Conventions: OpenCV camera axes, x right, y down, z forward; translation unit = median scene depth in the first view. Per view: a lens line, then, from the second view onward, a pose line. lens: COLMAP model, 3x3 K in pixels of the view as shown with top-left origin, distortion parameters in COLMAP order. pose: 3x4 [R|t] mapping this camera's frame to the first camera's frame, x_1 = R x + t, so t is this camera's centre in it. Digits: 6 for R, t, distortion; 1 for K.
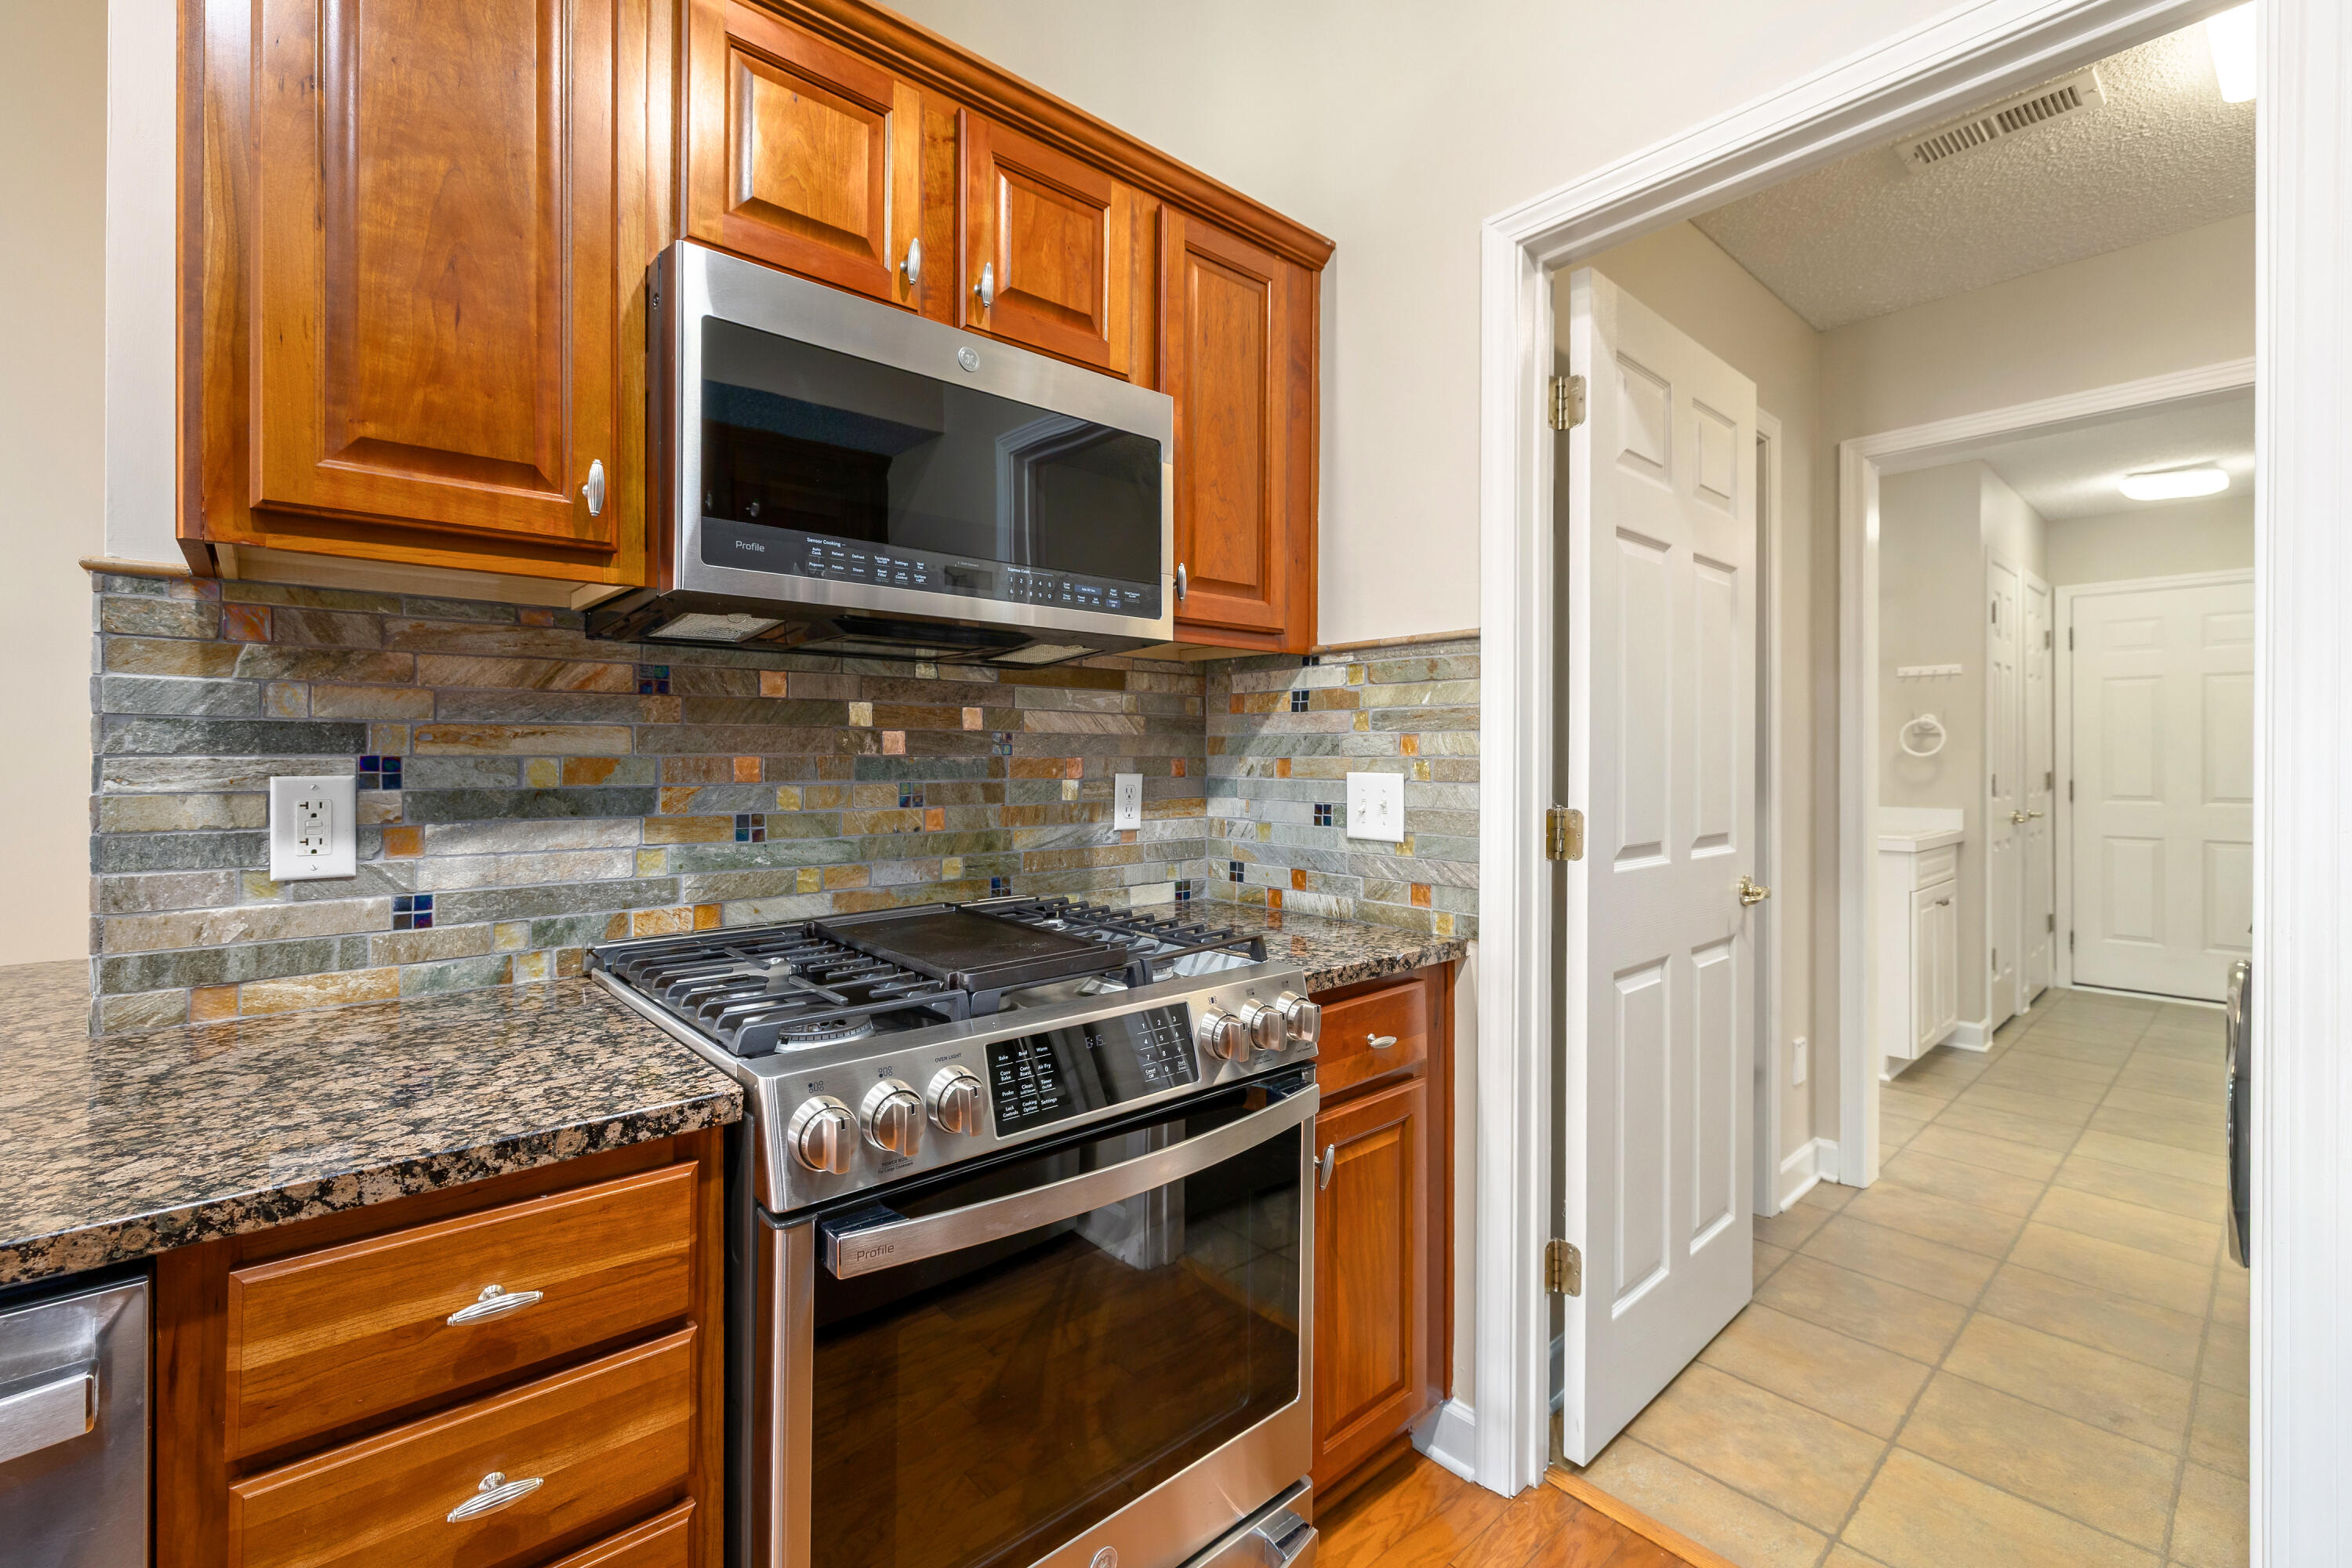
lens RADIAL K [[1013.9, 0, 1175.3], [0, 1013.9, 766.4], [0, 0, 1]] dist [0.015928, 0.000009]
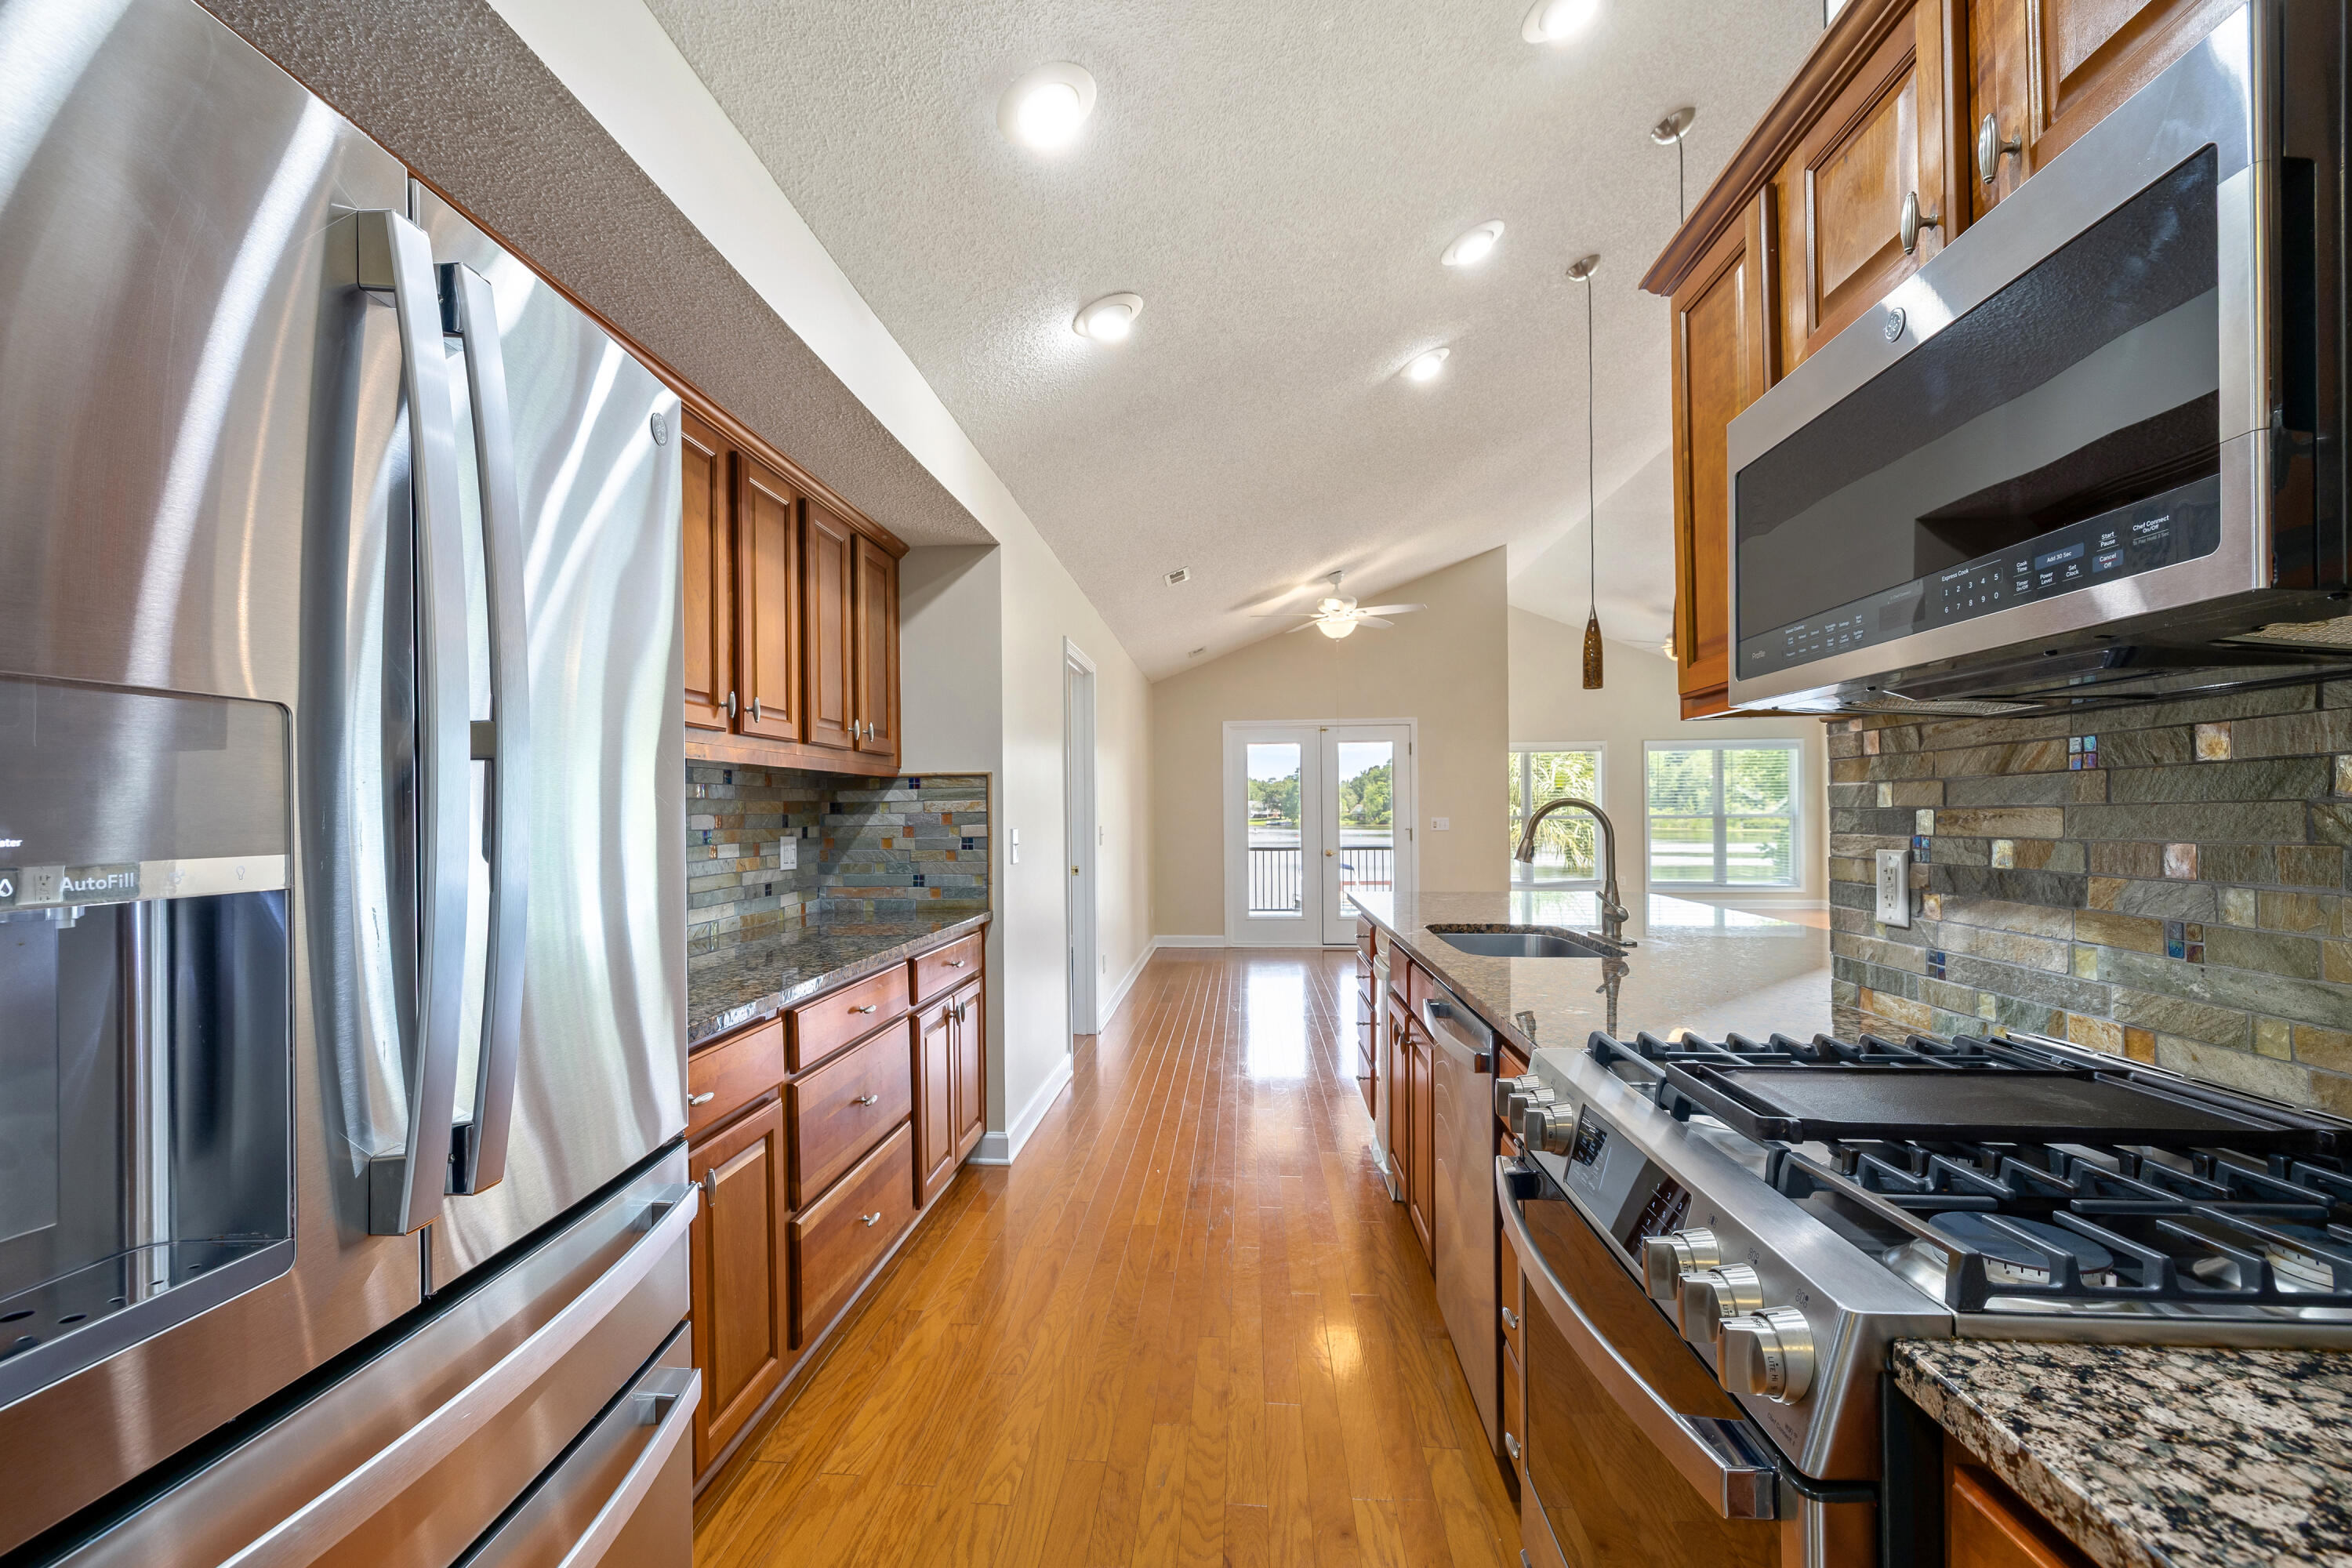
lens RADIAL K [[1013.9, 0, 1173.7], [0, 1013.9, 802.4], [0, 0, 1]] dist [0.015928, 0.000009]
pose [[-0.714015, -0.003086, -0.700124, 0.648644], [0.003336, 0.999964, -0.007809, -0.037987], [0.700123, -0.007911, -0.713979, 1.063717]]
